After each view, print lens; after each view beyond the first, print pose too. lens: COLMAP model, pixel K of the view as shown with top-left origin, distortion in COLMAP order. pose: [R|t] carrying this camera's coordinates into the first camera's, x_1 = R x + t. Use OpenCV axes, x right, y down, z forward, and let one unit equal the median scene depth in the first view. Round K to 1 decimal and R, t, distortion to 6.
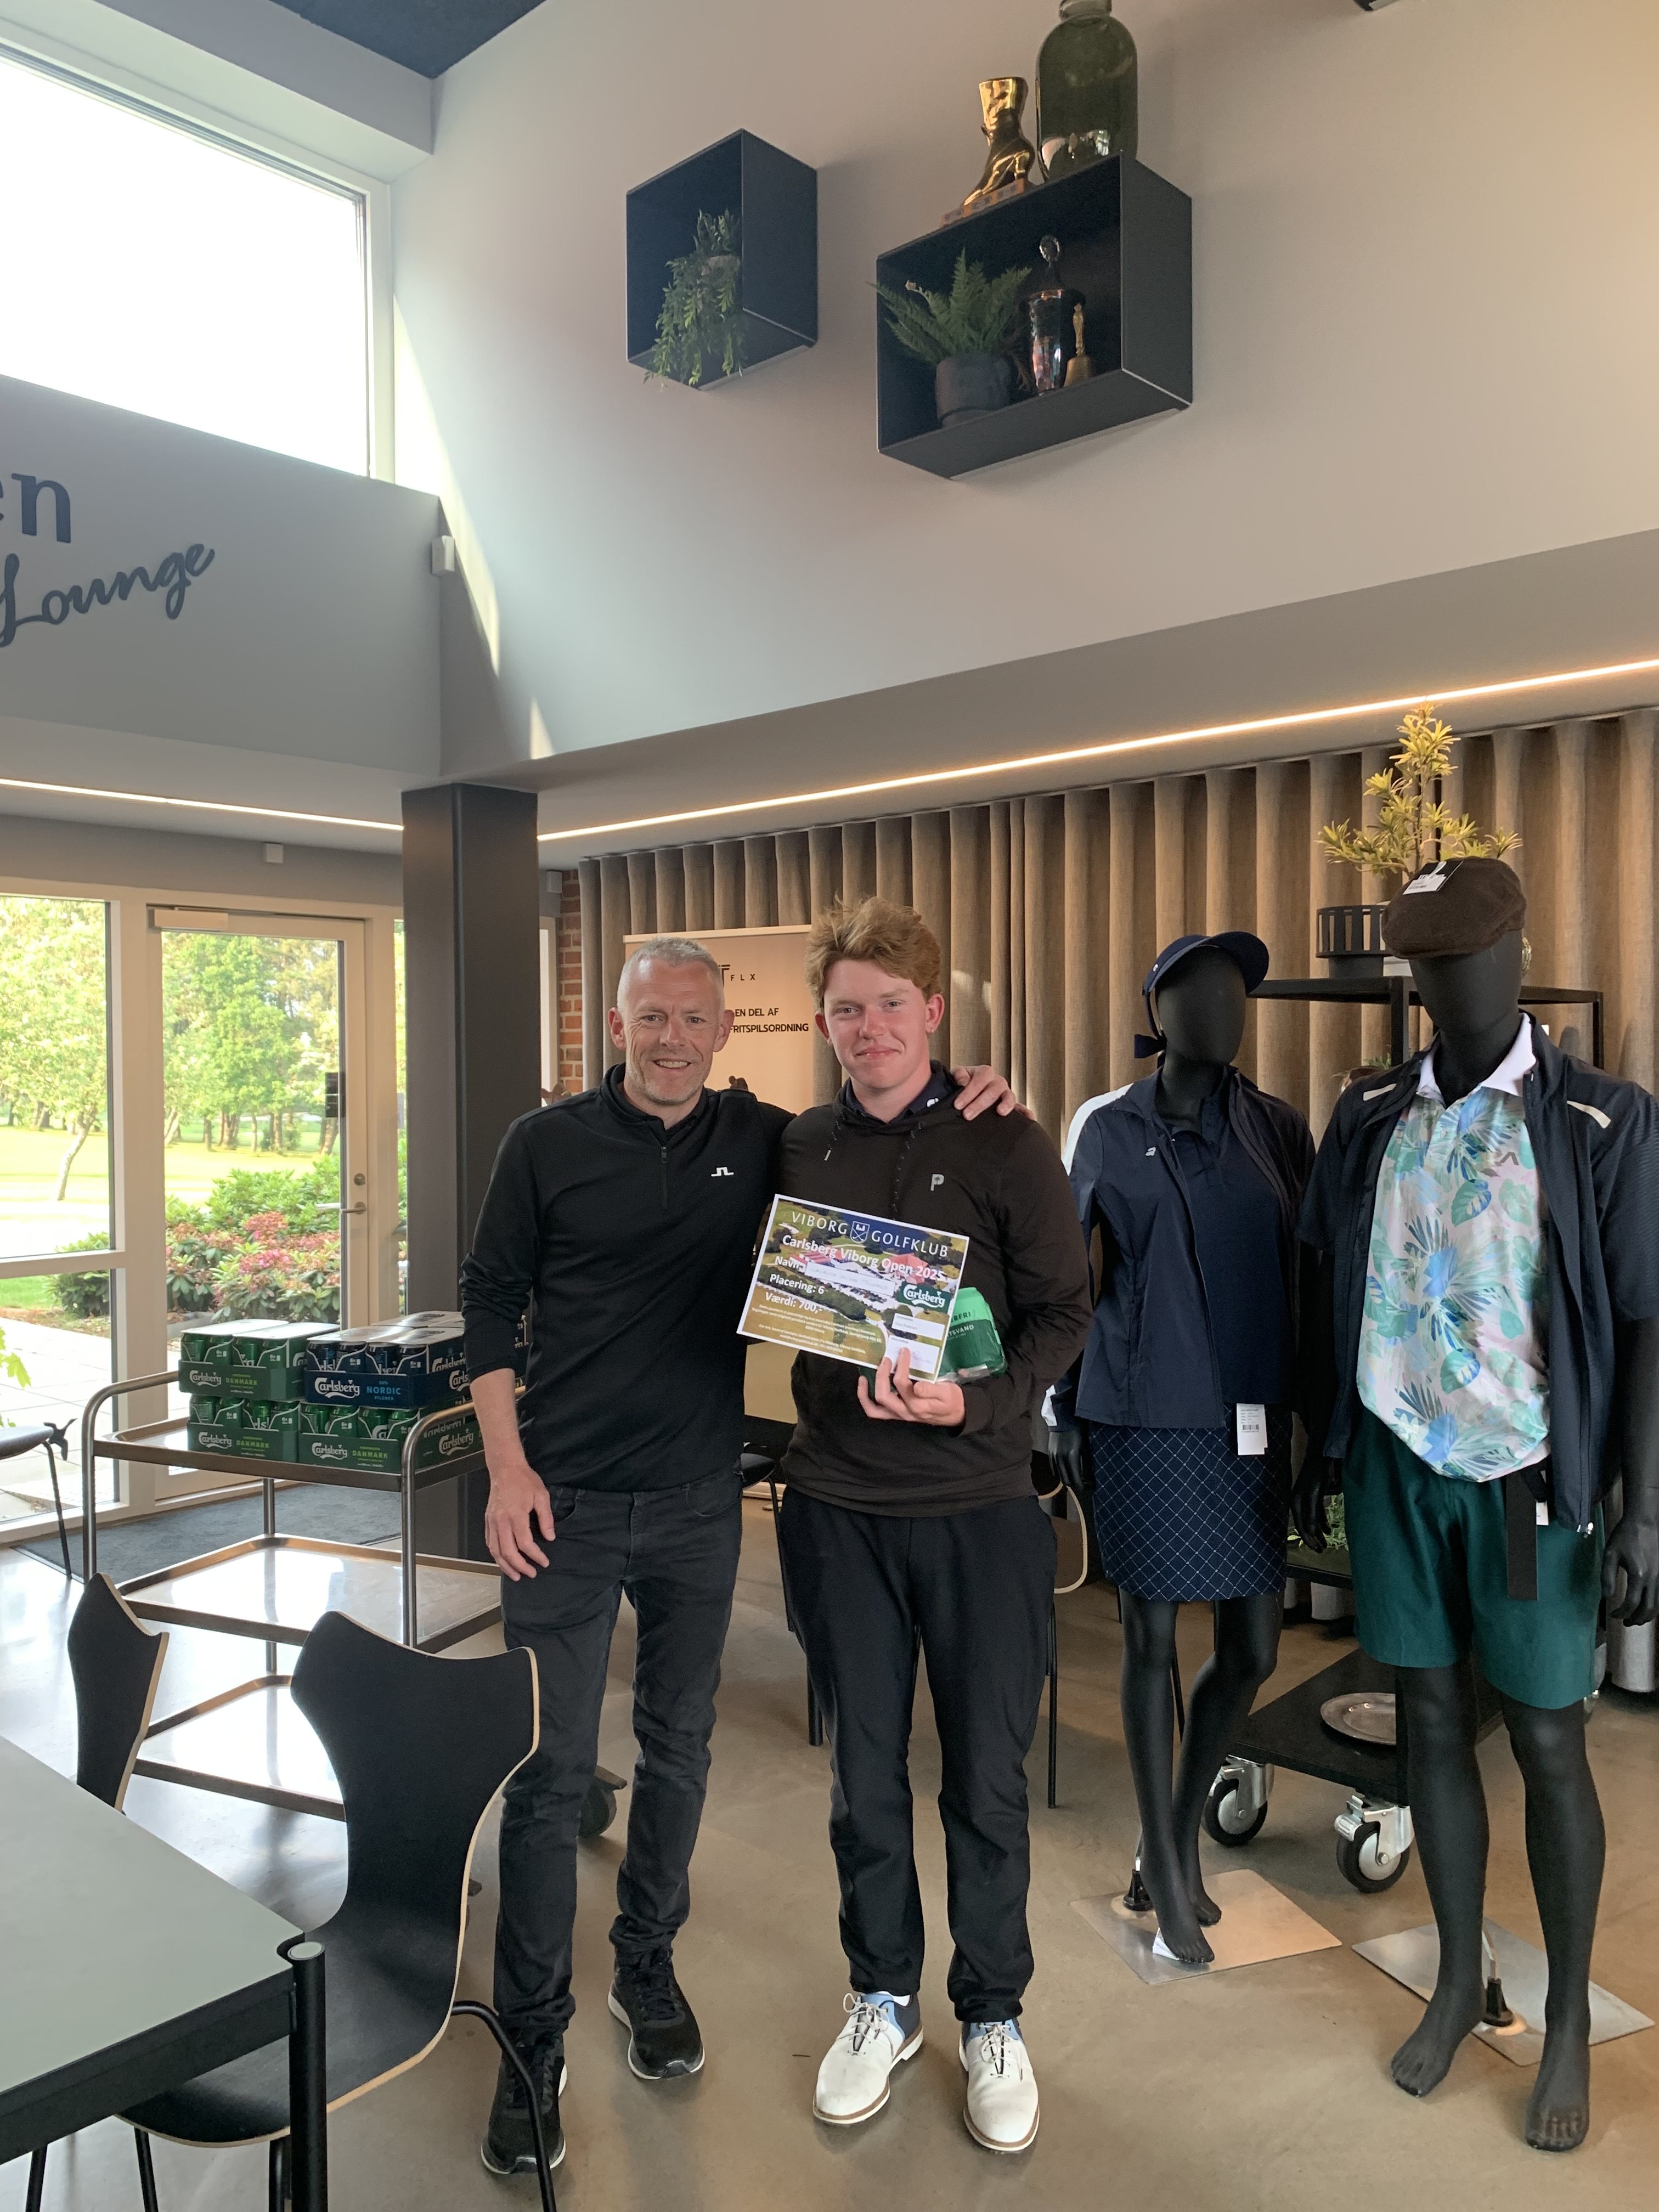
lens RADIAL K [[1694.3, 0, 821.2], [0, 1694.3, 1095.5], [0, 0, 1]] dist [0.009771, -0.006540]
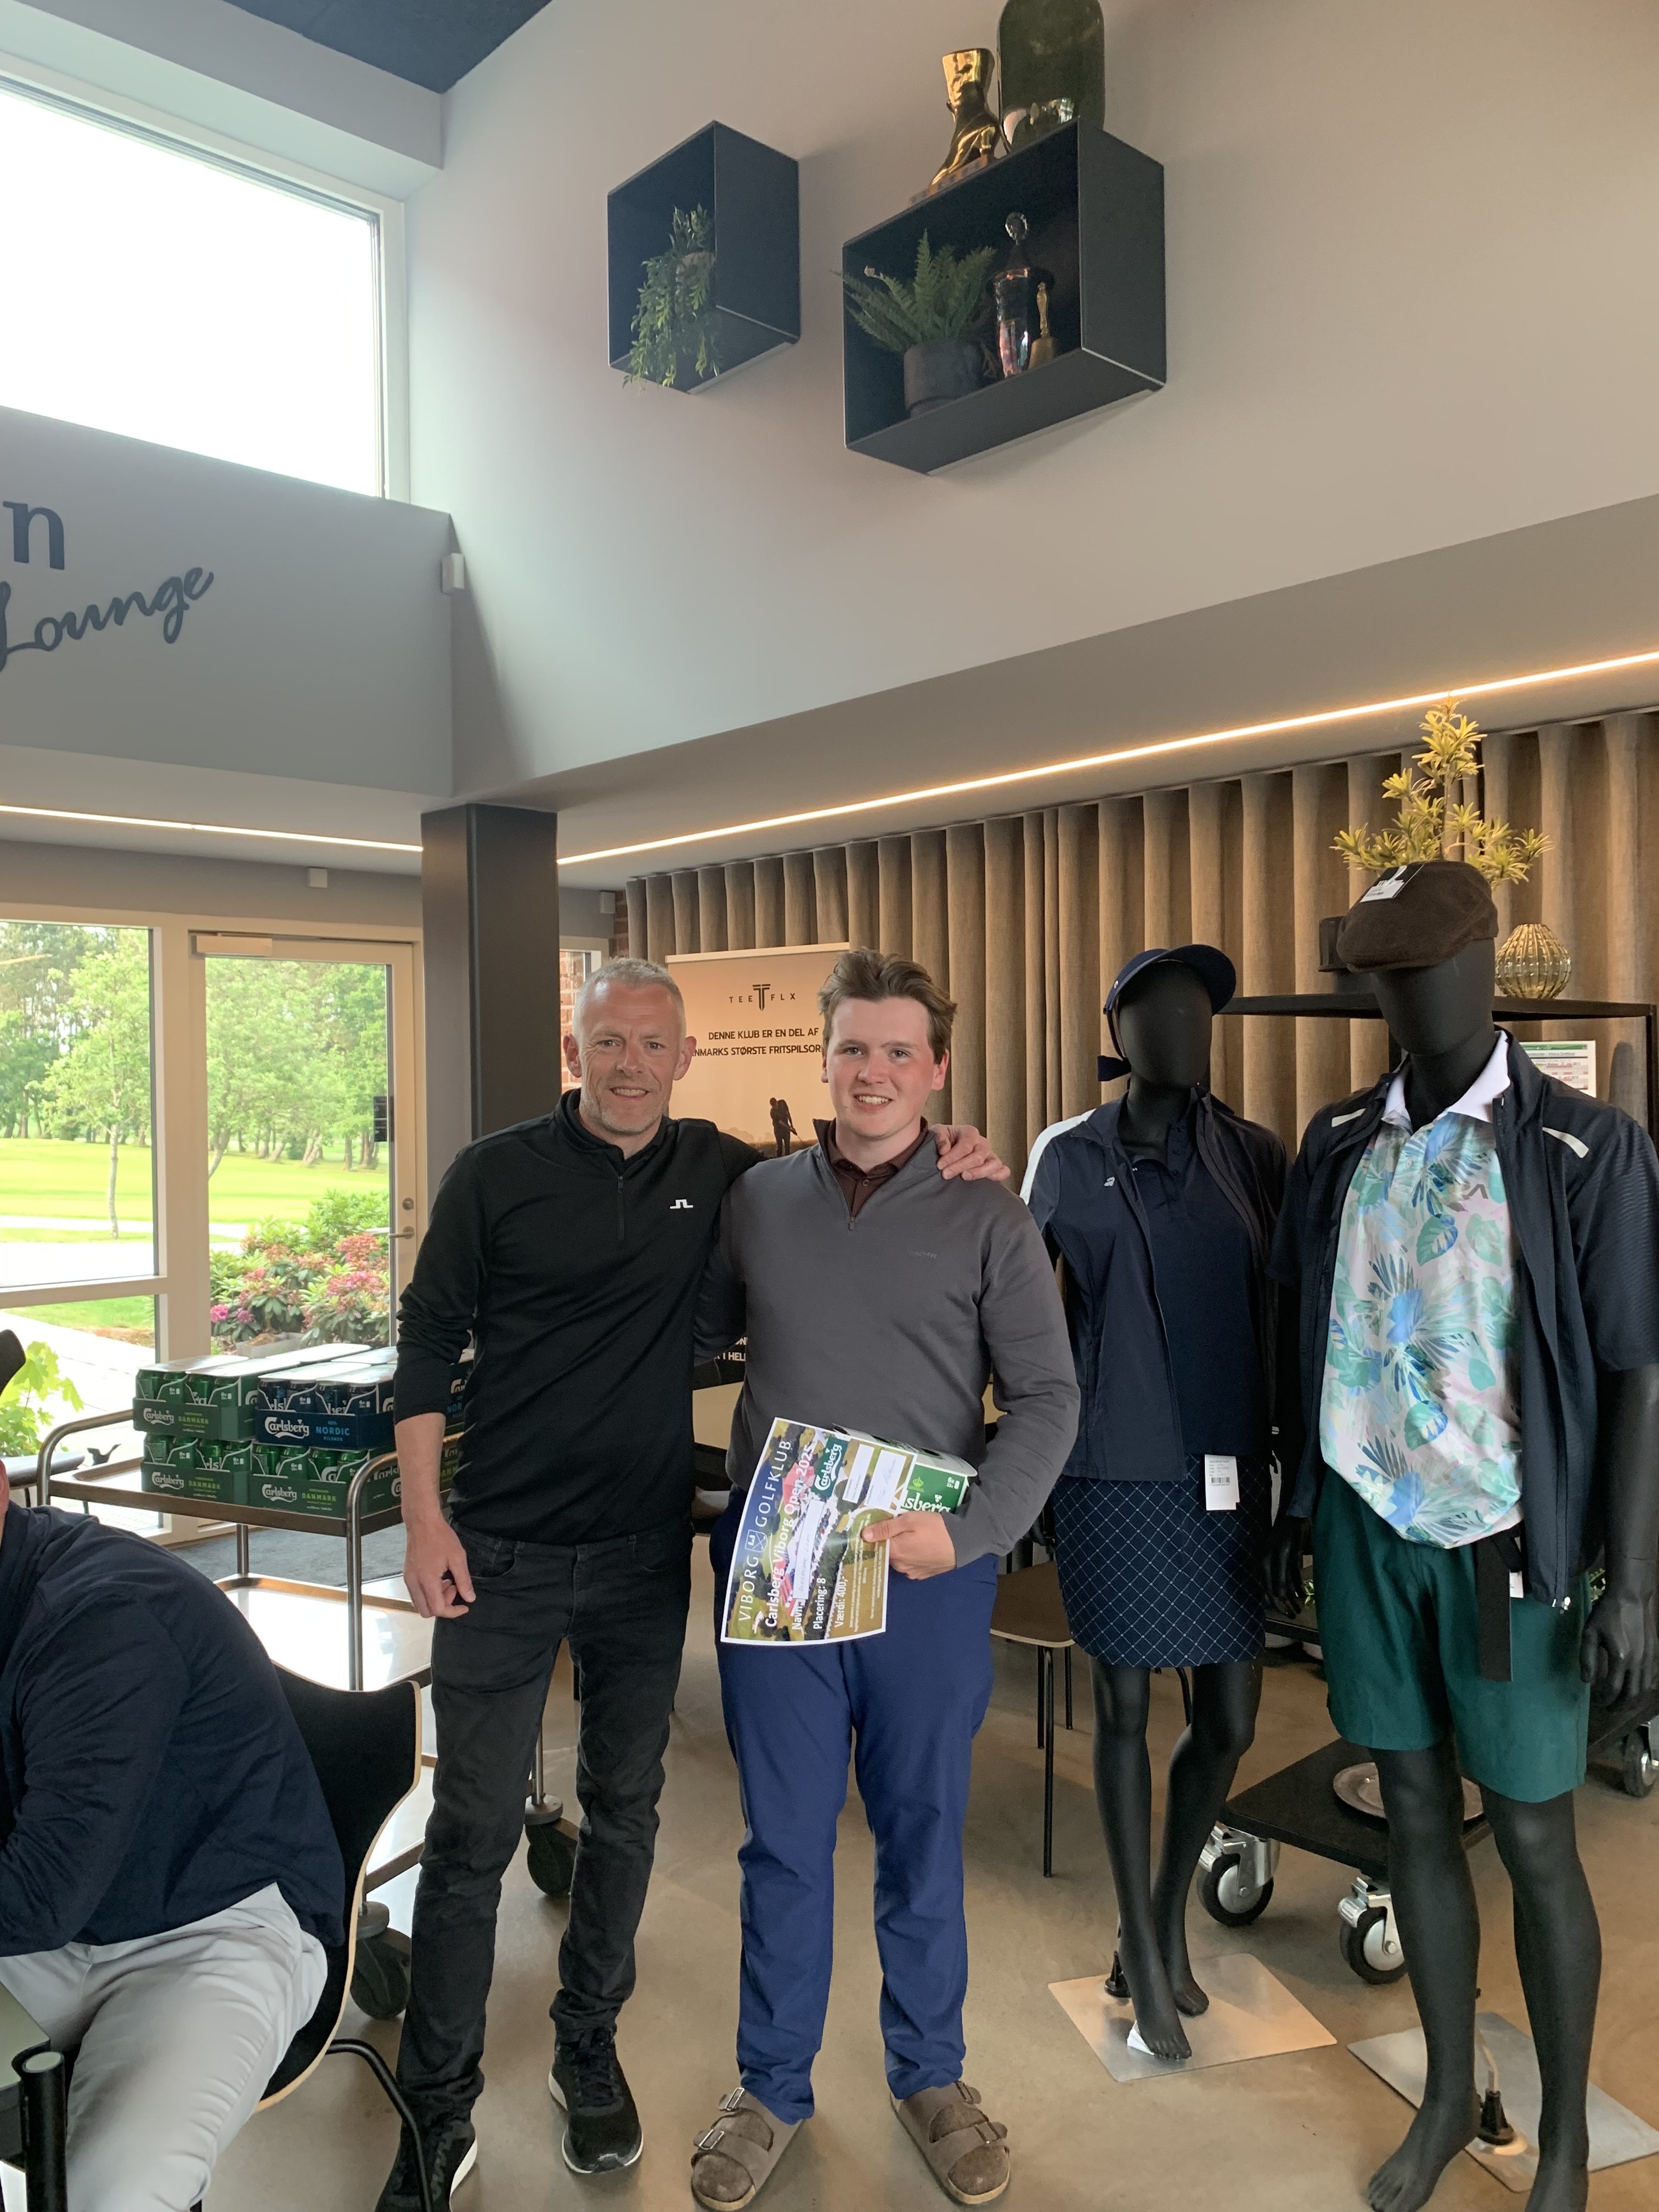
lens RADIAL K [[1694.9, 0, 828.5], [0, 1694.9, 1095.0], [0, 0, 1]] dist [0.010815, -0.007892]
pose [[0.997259, -0.005847, -0.073763, 0.096424], [0.005055, 0.999928, -0.010919, -0.004738], [0.073821, 0.010516, 0.997216, 0.052265]]
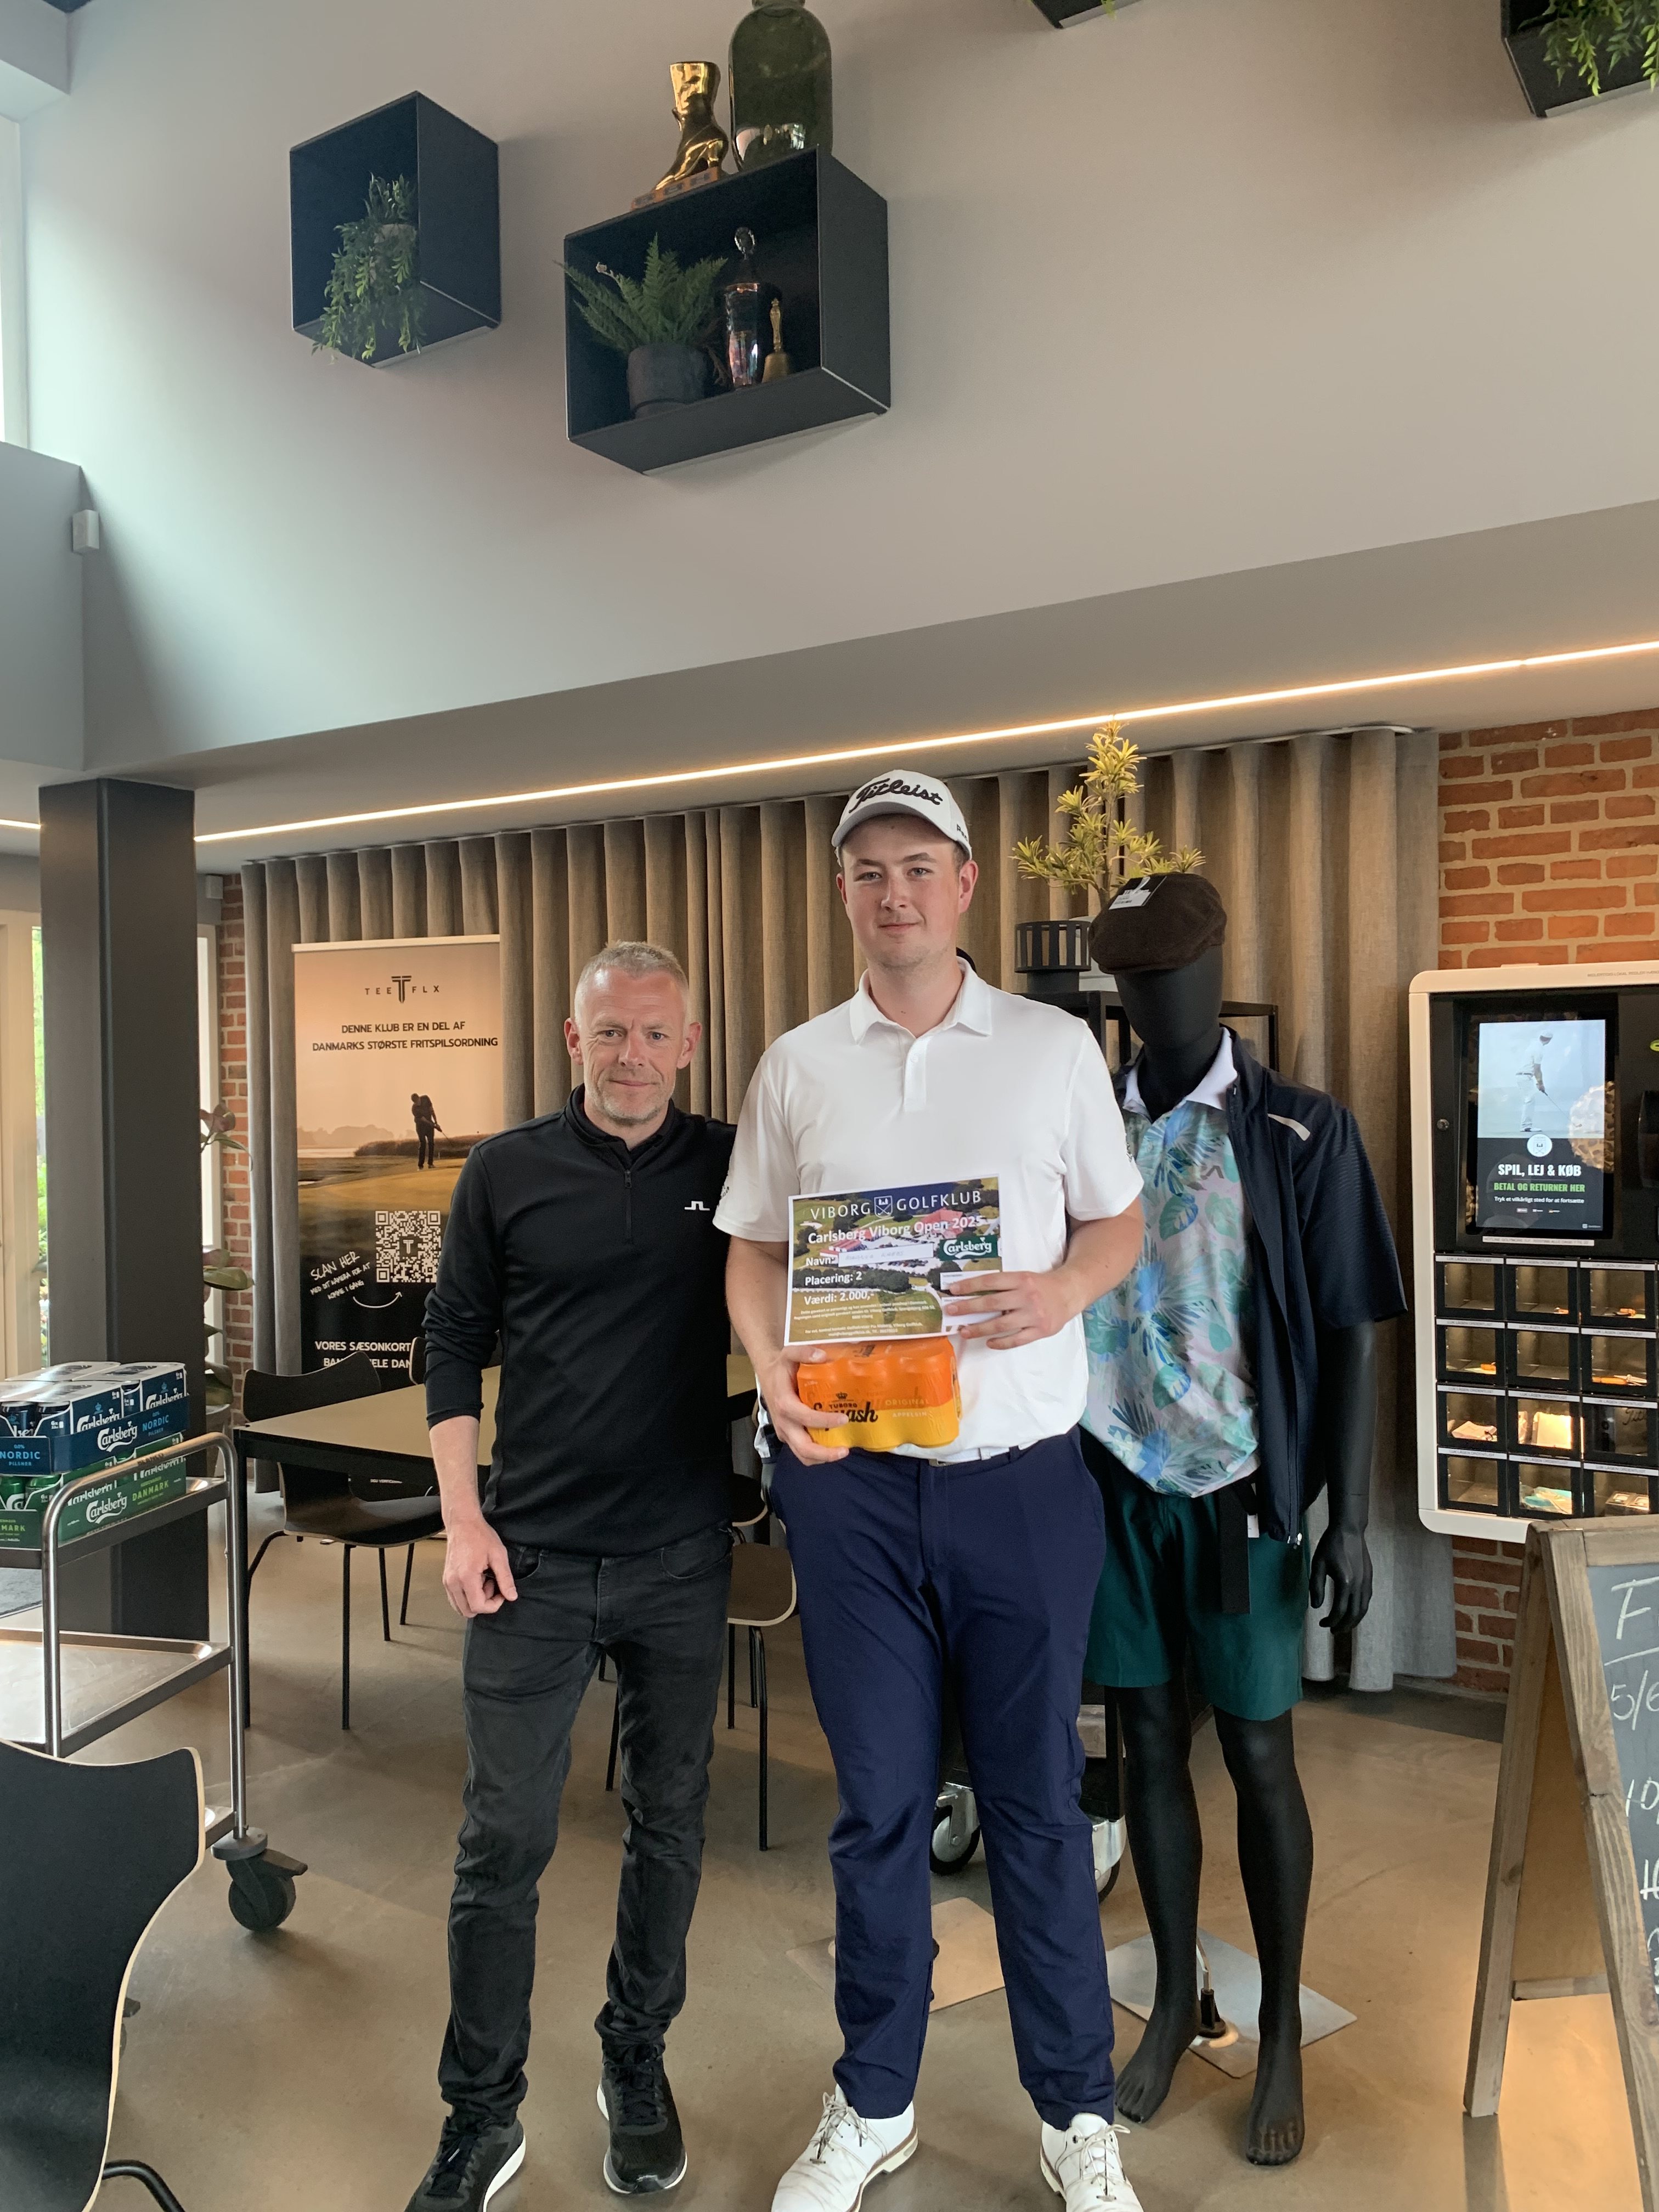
lens RADIAL K [[1697.1, 0, 816.1], [0, 1697.1, 1086.6], [0, 0, 1]] dist [0.009367, -0.004957]
pose [[0.983274, -0.009926, 0.181864, -0.006941], [0.012083, 0.999869, -0.010757, -0.004422], [-0.181734, 0.012775, 0.983265, 0.042189]]
